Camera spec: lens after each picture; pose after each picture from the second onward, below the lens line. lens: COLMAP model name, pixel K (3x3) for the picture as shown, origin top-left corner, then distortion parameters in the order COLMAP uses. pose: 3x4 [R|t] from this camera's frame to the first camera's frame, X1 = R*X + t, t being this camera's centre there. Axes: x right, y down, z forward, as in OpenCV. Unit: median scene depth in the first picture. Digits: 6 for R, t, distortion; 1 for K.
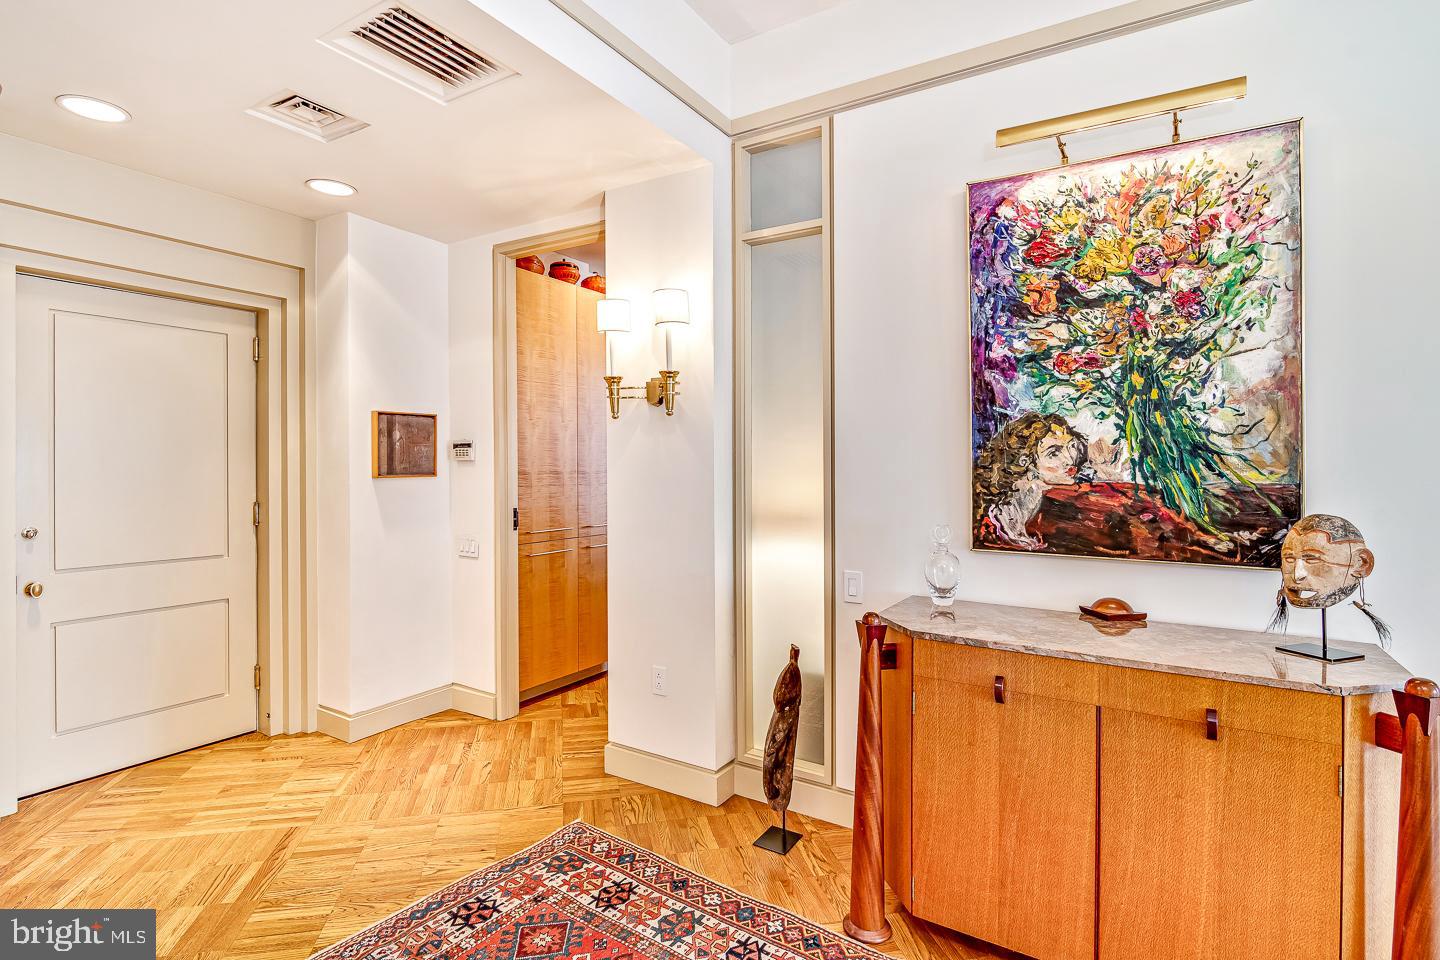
lens RADIAL K [[700.4, 0, 760.3], [0, 700.4, 479.0], [0, 0, 1]] dist [-0.006998, -0.001062]
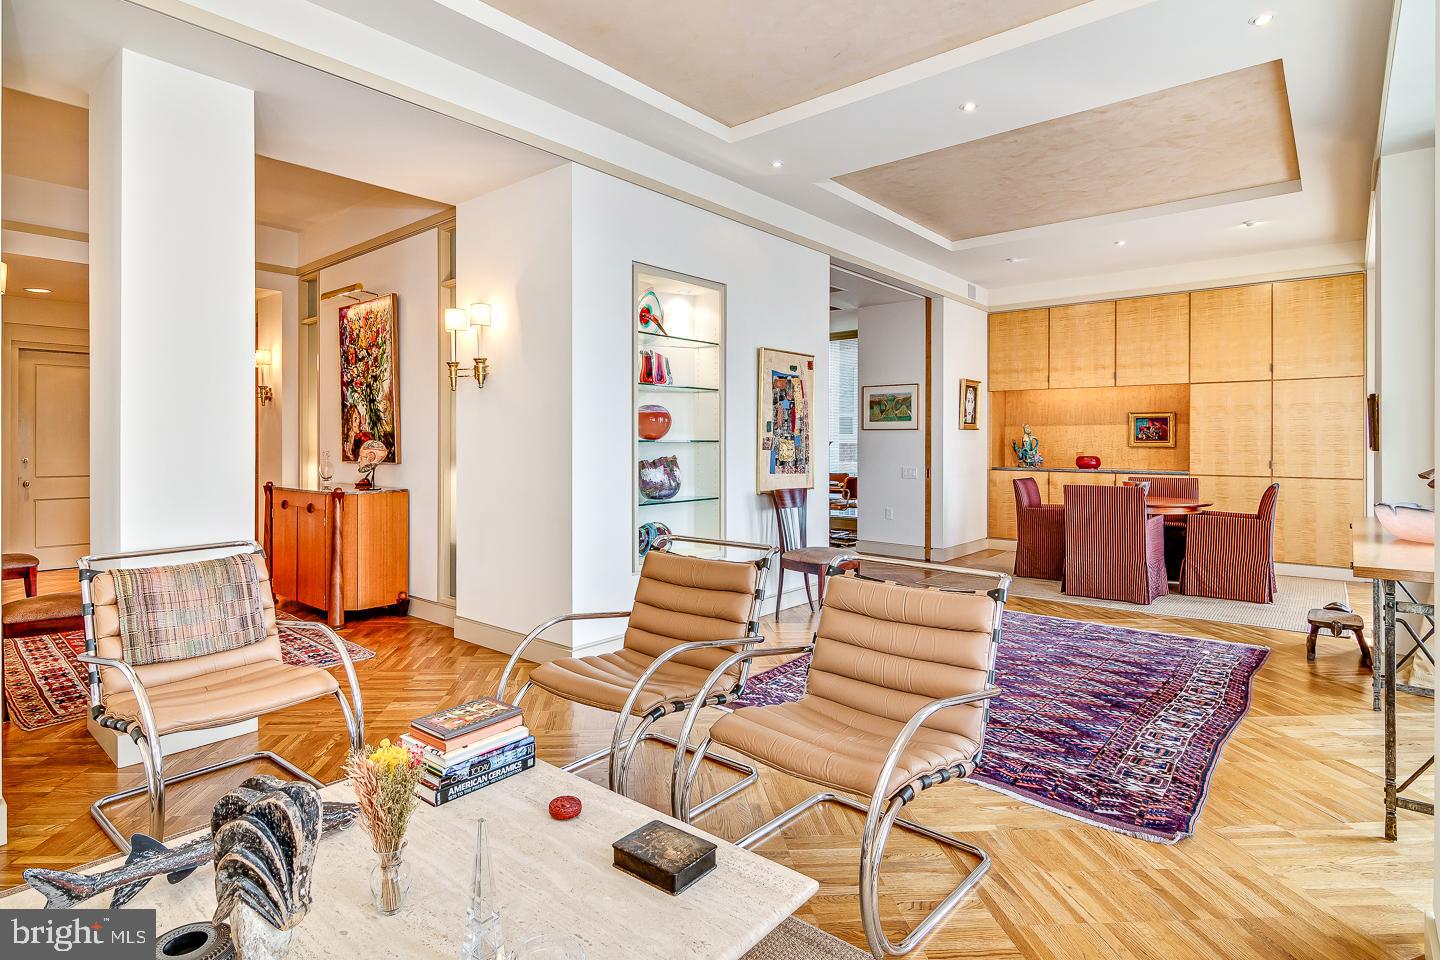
lens RADIAL K [[749.2, 0, 662.3], [0, 749.2, 448.9], [0, 0, 1]] dist [0.002714, -0.000902]
pose [[0.981114, -0.004330, -0.193379, 2.030827], [0.003316, 0.999979, -0.005568, 0.083330], [0.193399, 0.004822, 0.981108, -1.397634]]
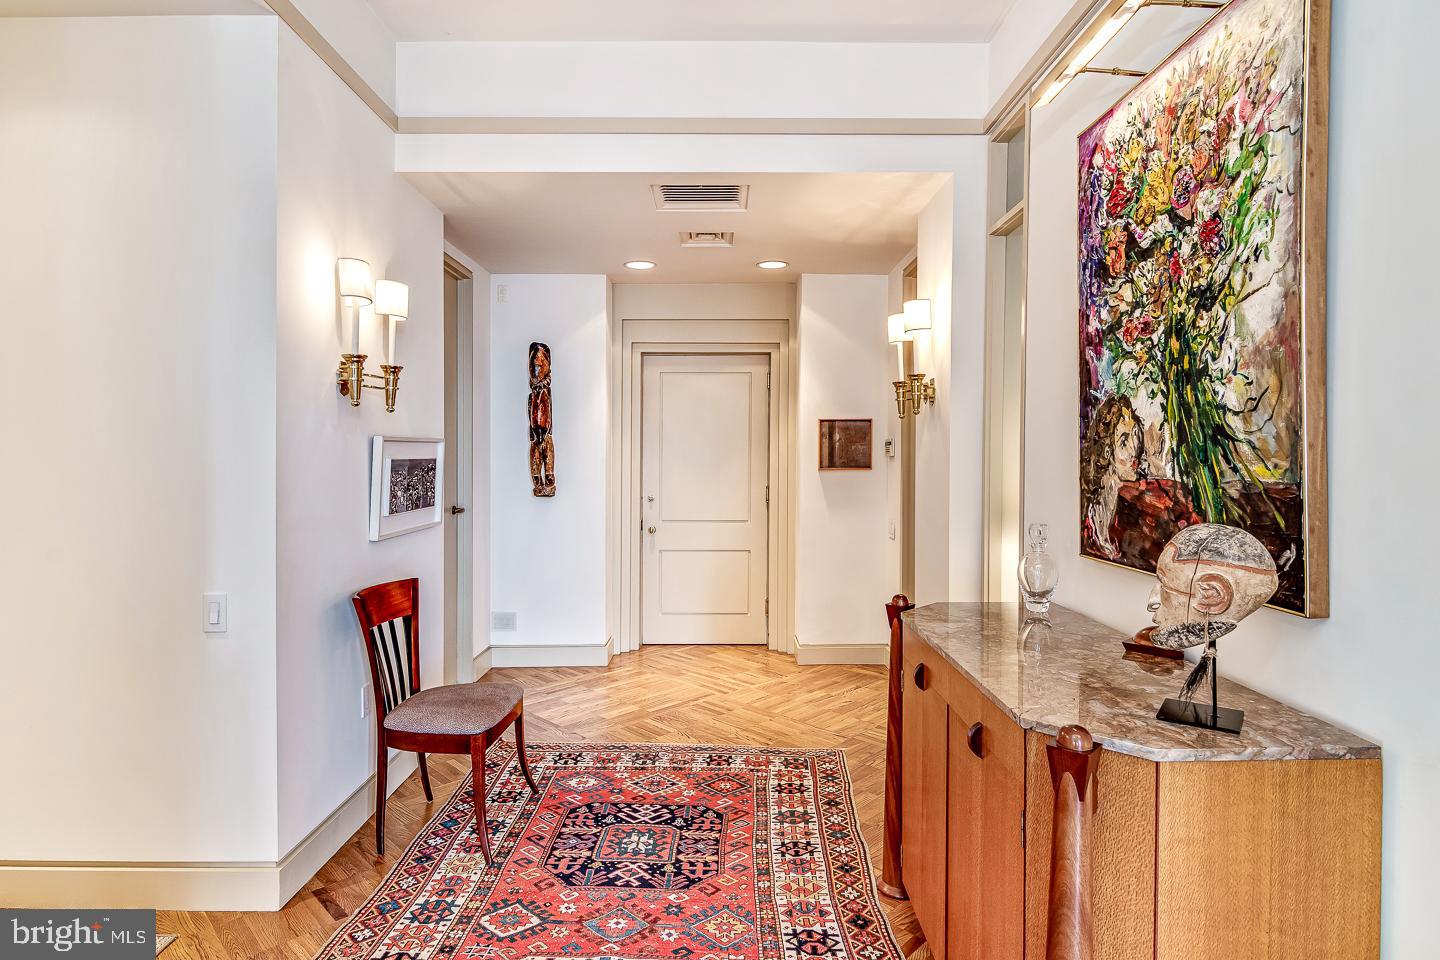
lens RADIAL K [[769.9, 0, 728.2], [0, 769.9, 475.2], [0, 0, 1]] dist [-0.002294, -0.006148]
pose [[0.534242, 0.012479, -0.845239, 0.959080], [-0.013191, 0.999892, 0.006425, 0.001784], [0.845229, 0.007717, 0.534349, 0.129720]]
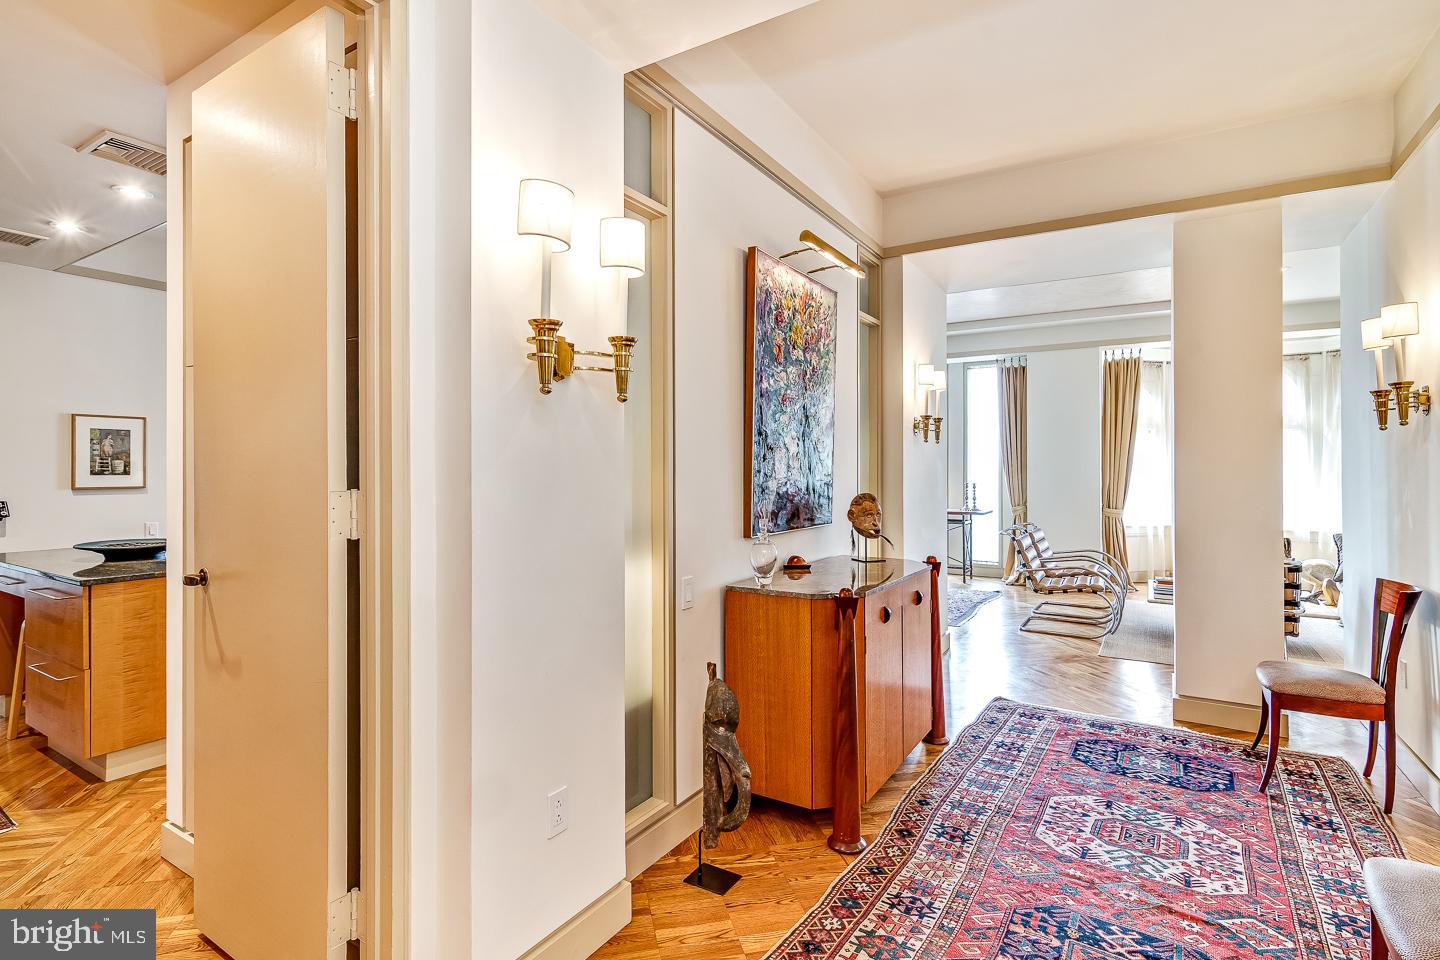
lens RADIAL K [[700.4, 0, 672.8], [0, 700.4, 467.6], [0, 0, 1]] dist [-0.006998, -0.001062]
pose [[0.054696, -0.004049, 0.998495, -1.047155], [0.008247, 0.999960, 0.003603, -0.032020], [-0.998469, 0.008037, 0.054727, 1.172304]]
